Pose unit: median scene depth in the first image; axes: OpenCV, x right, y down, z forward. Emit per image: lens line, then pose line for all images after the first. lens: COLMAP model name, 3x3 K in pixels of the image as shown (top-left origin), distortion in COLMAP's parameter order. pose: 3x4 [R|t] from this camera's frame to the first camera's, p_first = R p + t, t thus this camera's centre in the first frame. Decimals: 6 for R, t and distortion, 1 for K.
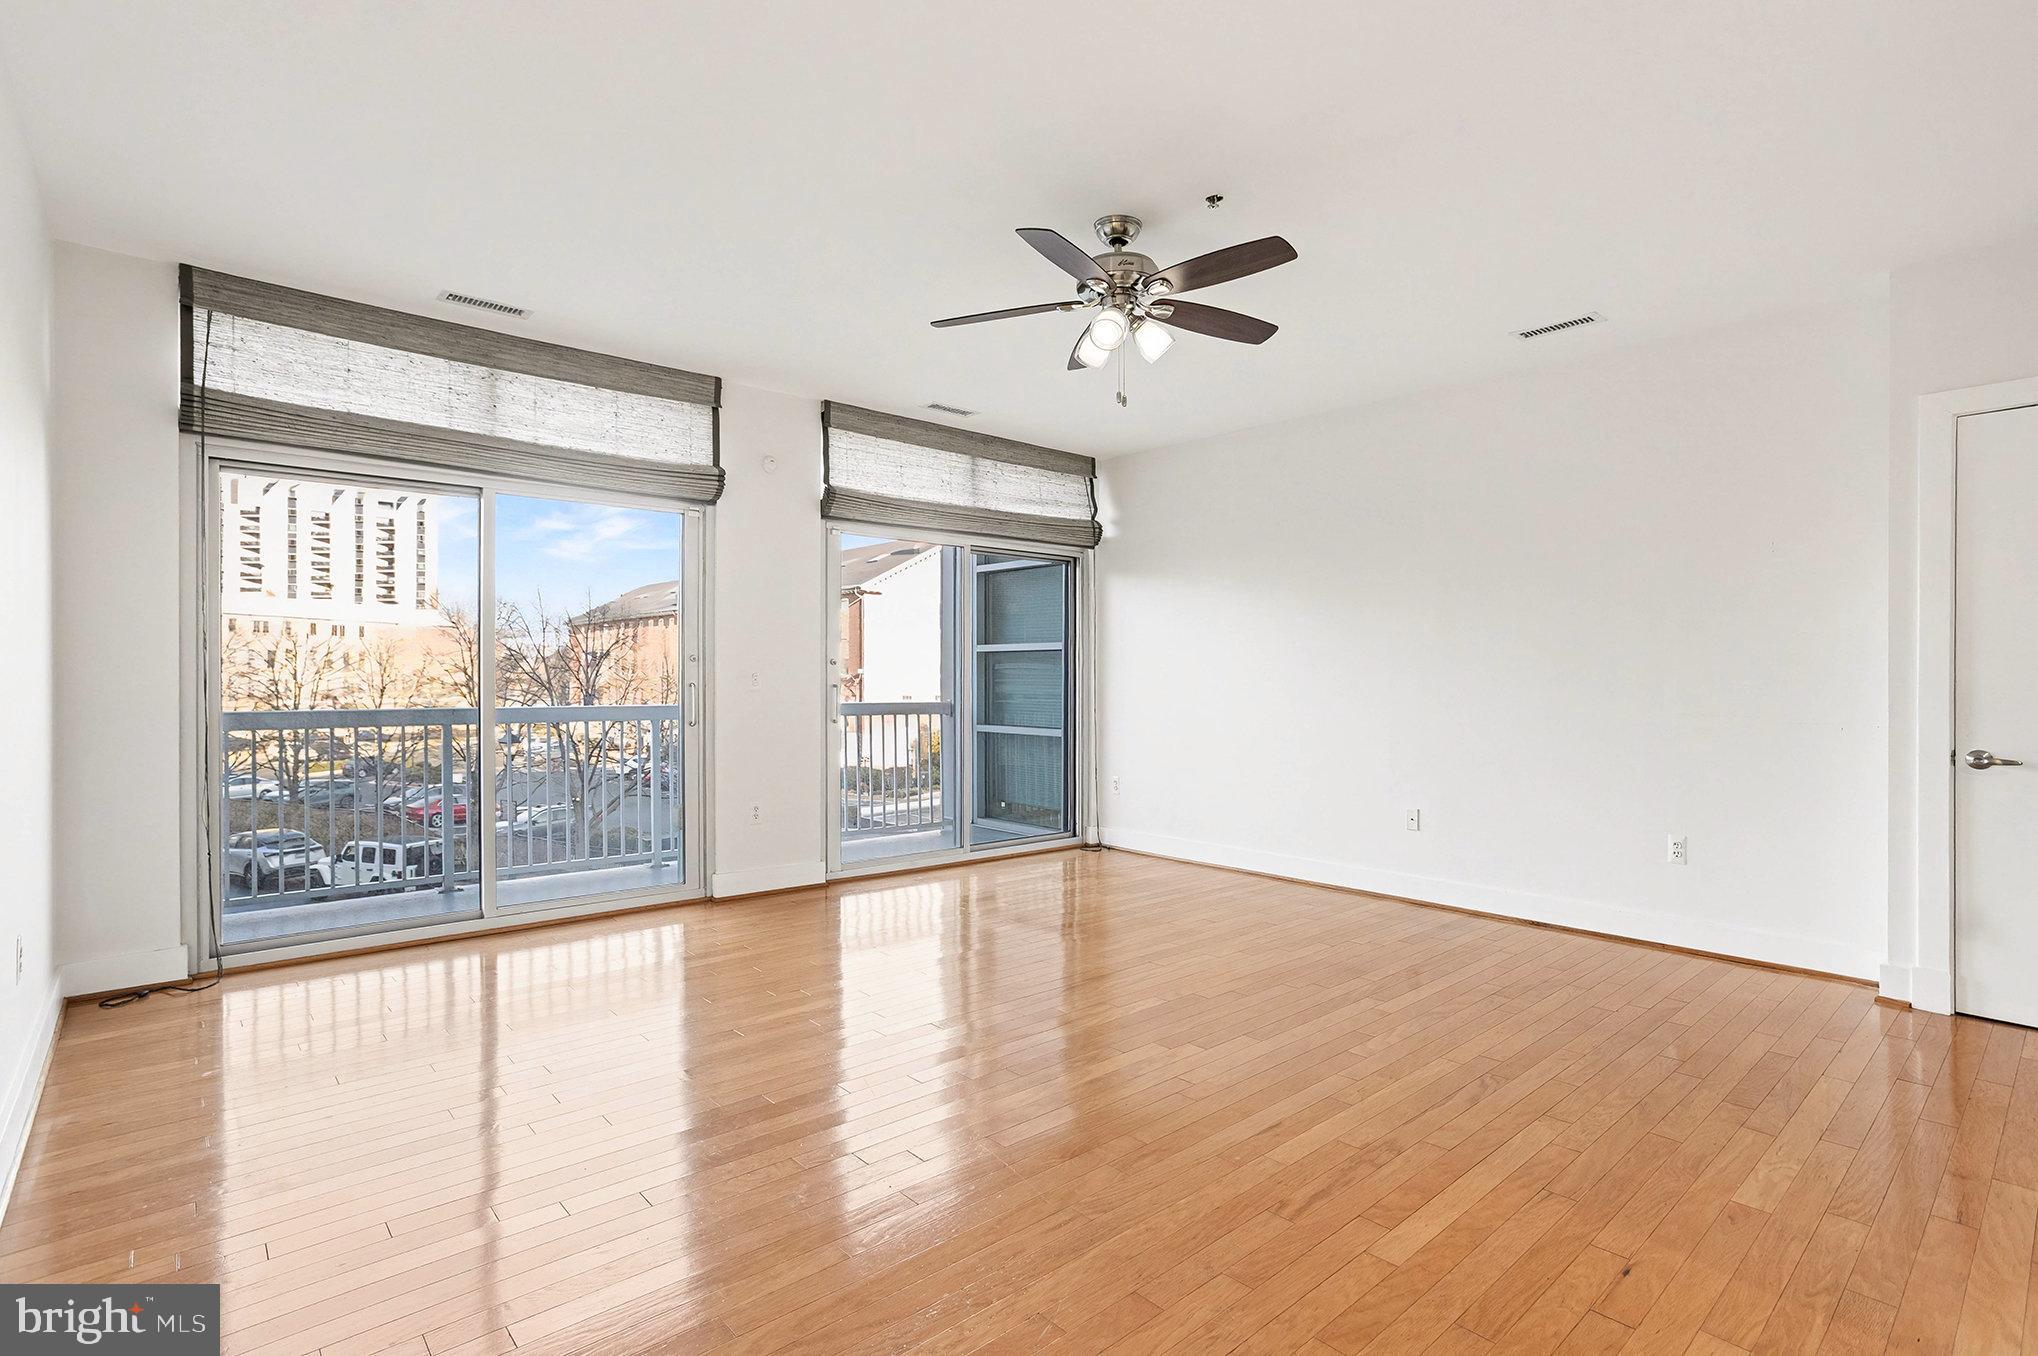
lens RADIAL K [[984.2, 0, 1019.0], [0, 984.2, 678.0], [0, 0, 1]] dist [0.002795, 0.000911]
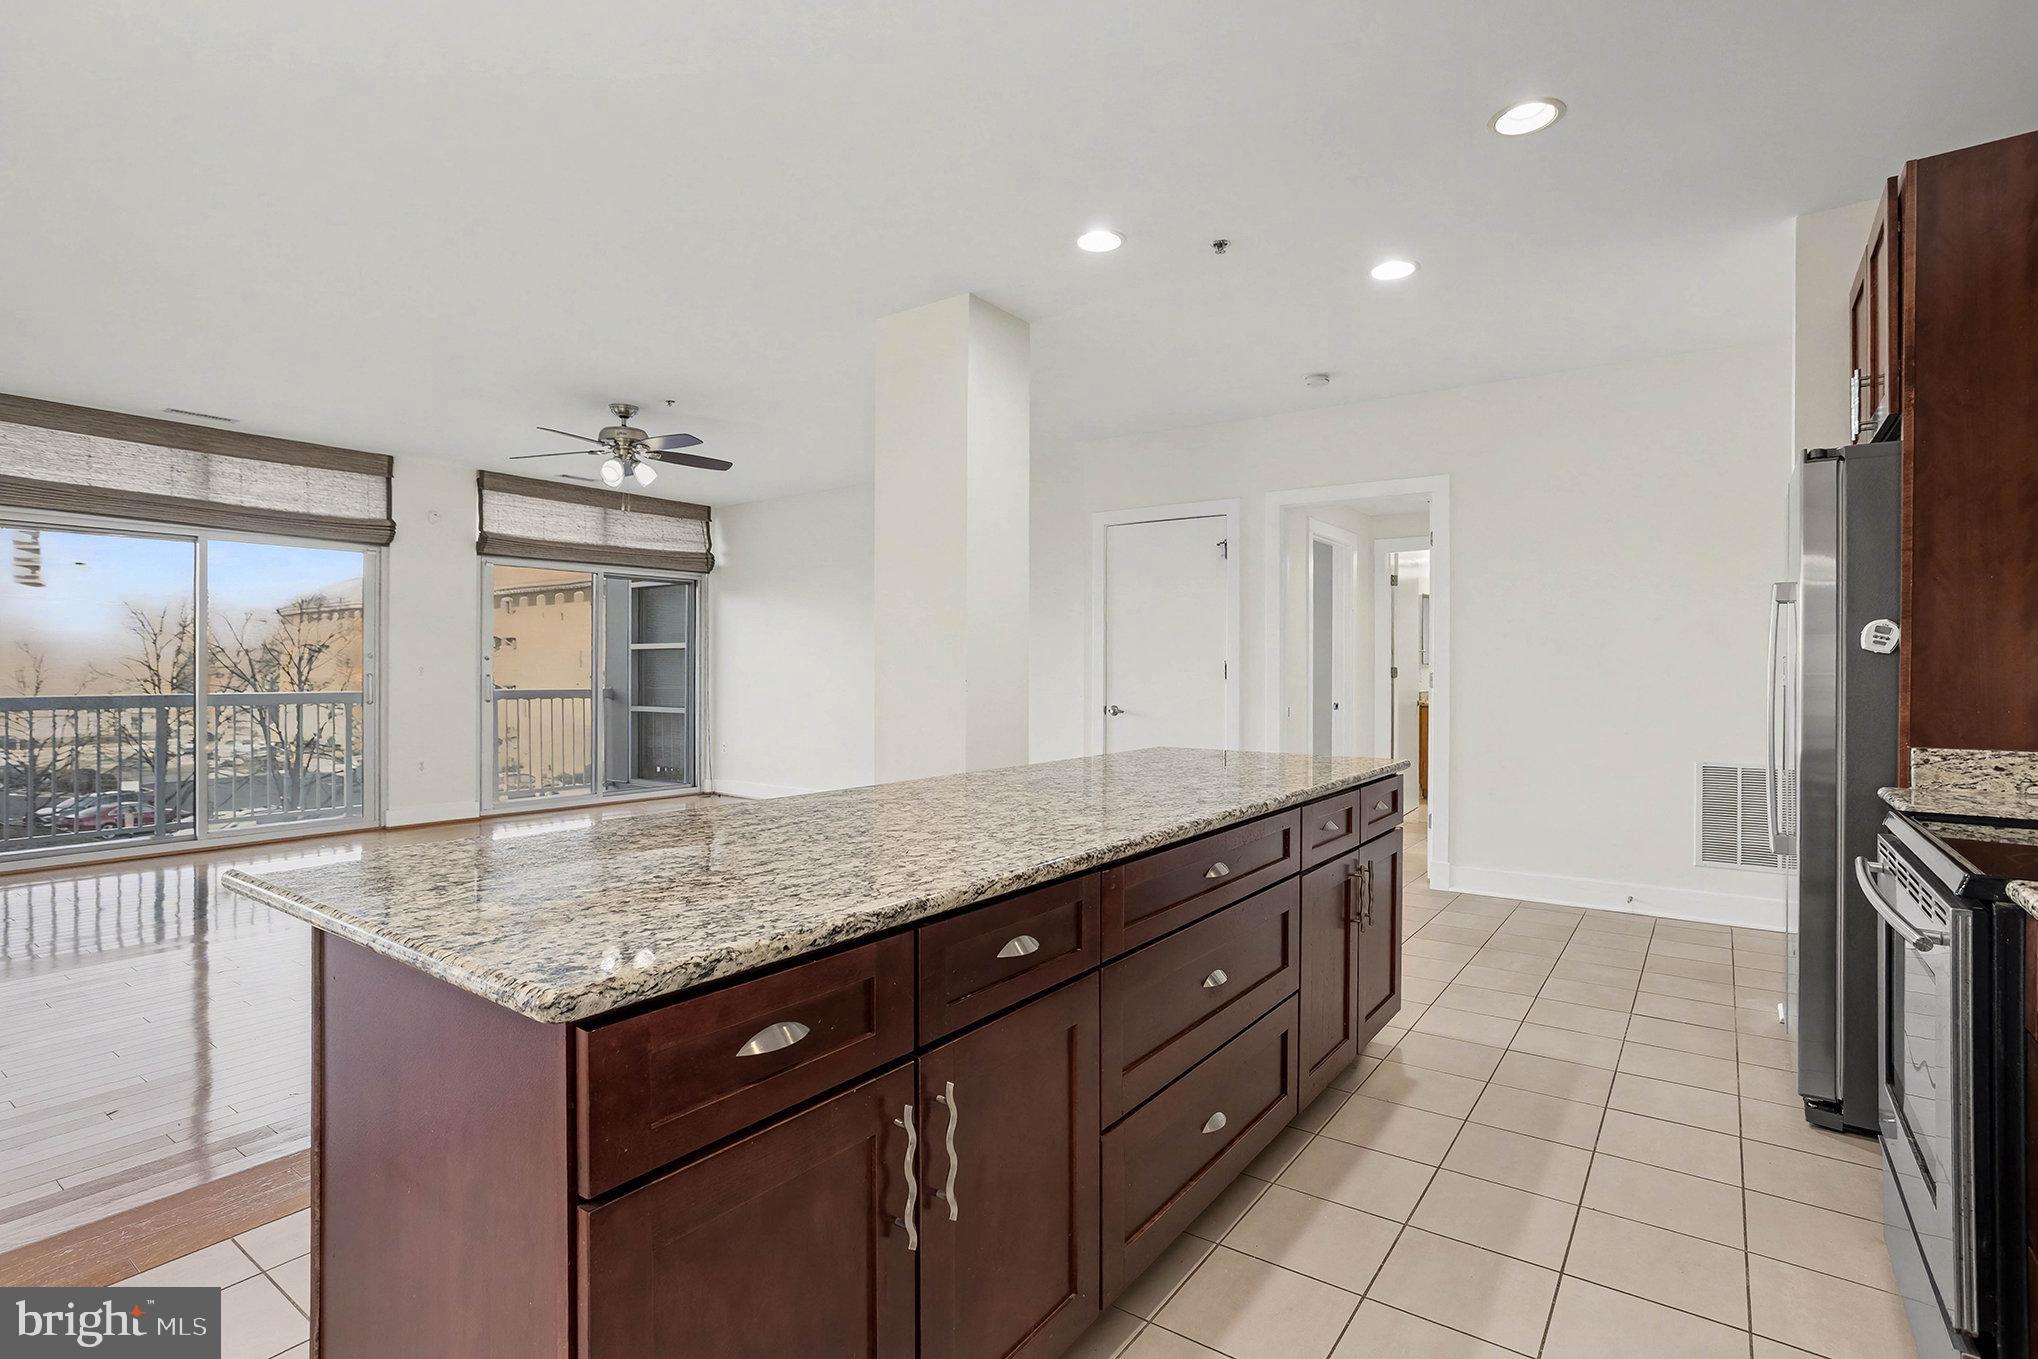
lens RADIAL K [[1012.2, 0, 1007.9], [0, 1012.2, 659.9], [0, 0, 1]] dist [-0.002733, 0.024303]
pose [[0.981536, -0.002575, 0.191262, 0.234510], [0.004439, 0.999947, -0.009319, 0.001994], [-0.191227, 0.009996, 0.981495, -0.489141]]
